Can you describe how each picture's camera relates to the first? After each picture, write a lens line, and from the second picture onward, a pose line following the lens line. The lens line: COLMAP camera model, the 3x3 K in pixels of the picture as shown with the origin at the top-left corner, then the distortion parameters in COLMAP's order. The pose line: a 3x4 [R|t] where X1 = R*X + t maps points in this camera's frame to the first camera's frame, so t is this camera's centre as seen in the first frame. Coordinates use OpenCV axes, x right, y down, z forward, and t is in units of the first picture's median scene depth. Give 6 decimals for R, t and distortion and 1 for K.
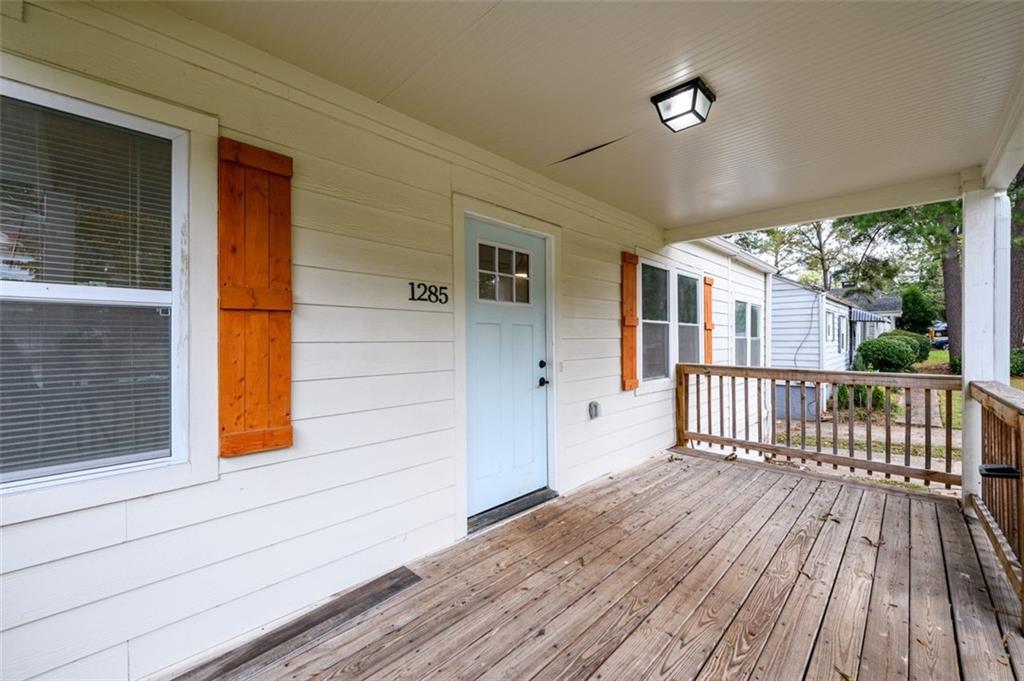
lens RADIAL K [[411.7, 0, 509.4], [0, 411.7, 340.2], [0, 0, 1]] dist [0.001997, -0.000187]
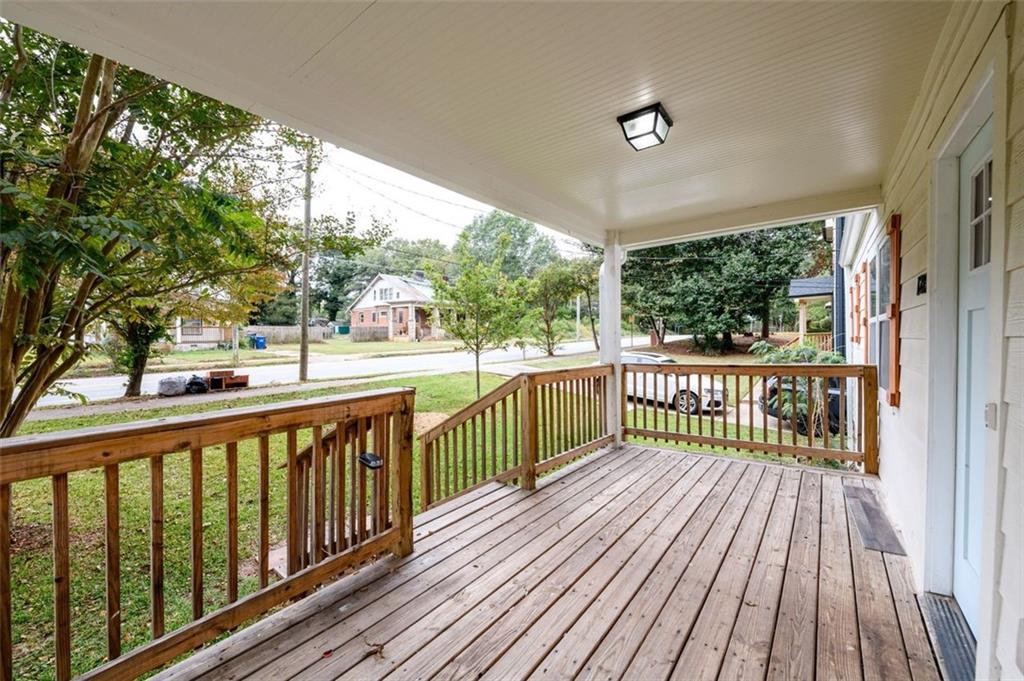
lens RADIAL K [[411.7, 0, 509.4], [0, 411.7, 340.2], [0, 0, 1]] dist [0.001997, -0.000187]
pose [[-0.993752, 0.005827, -0.111460, 0.912392], [0.005162, 0.999967, 0.006255, -0.008015], [0.111492, 0.005640, -0.993749, 2.057211]]
